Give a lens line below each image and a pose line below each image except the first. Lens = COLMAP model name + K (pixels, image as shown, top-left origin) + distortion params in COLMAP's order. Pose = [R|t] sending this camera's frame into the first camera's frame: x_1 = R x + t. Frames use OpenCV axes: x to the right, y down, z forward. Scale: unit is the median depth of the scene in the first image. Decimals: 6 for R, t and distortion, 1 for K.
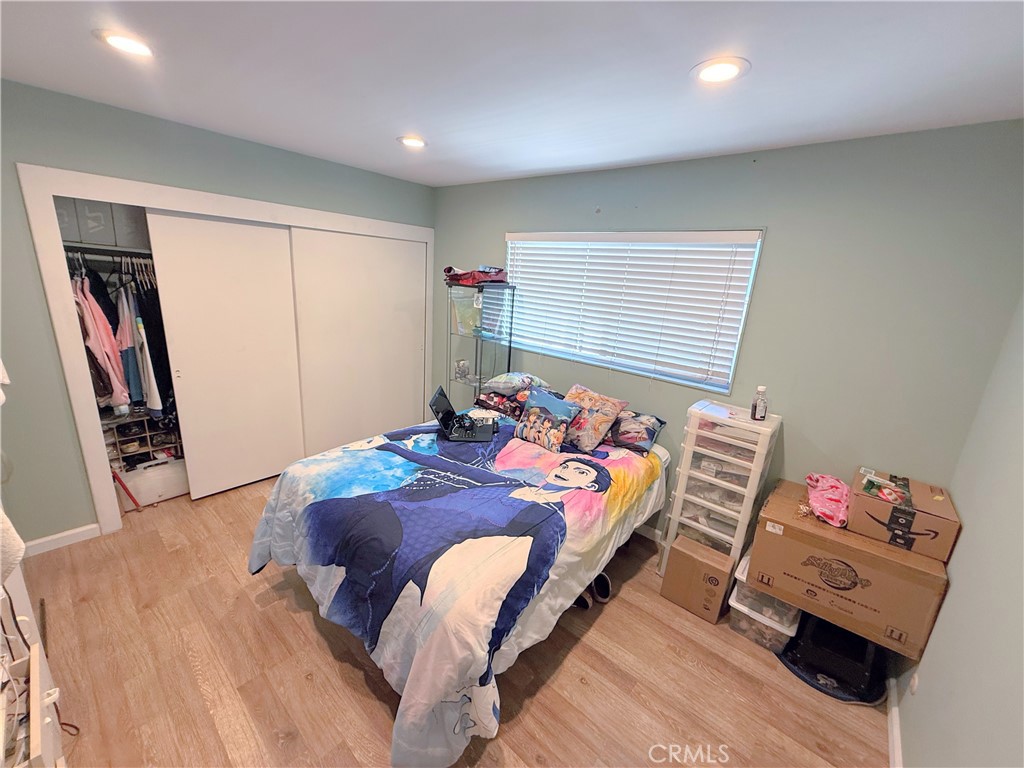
lens RADIAL K [[407.9, 0, 507.6], [0, 407.9, 382.3], [0, 0, 1]] dist [0.002256, 0.000005]
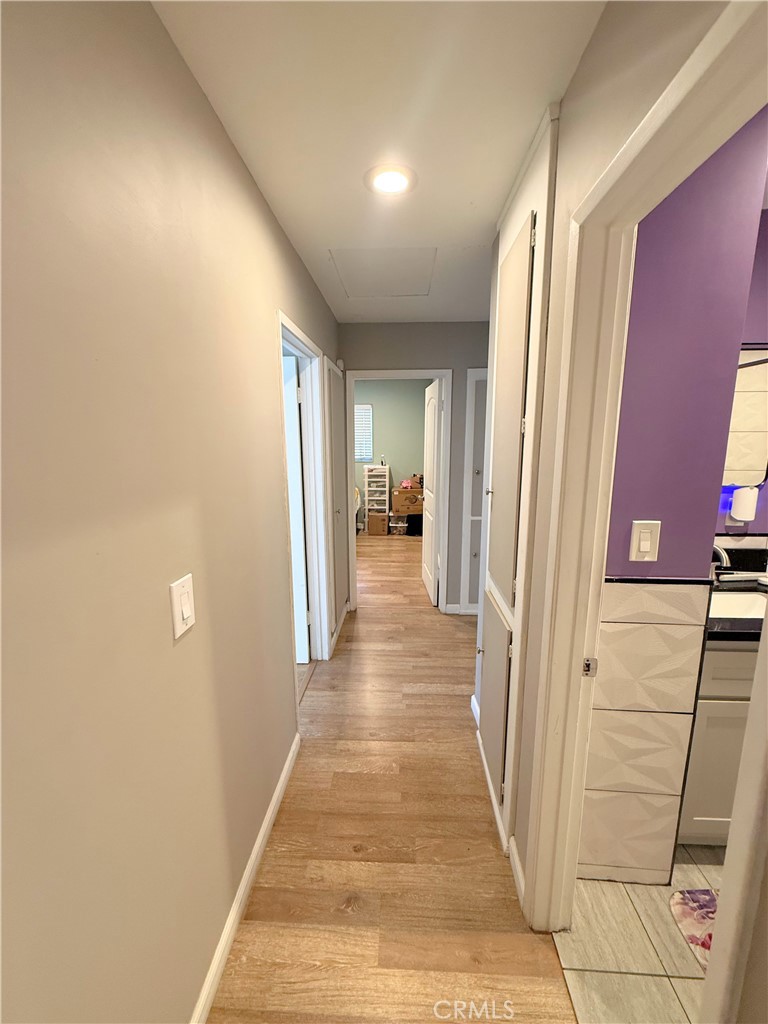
lens RADIAL K [[407.9, 0, 386.3], [0, 407.9, 510.3], [0, 0, 1]] dist [0.002256, 0.000005]
pose [[0.782778, -0.181920, 0.595116, -1.230369], [0.214742, 0.976539, 0.016057, 0.367301], [-0.584075, 0.115228, 0.803479, -1.400996]]
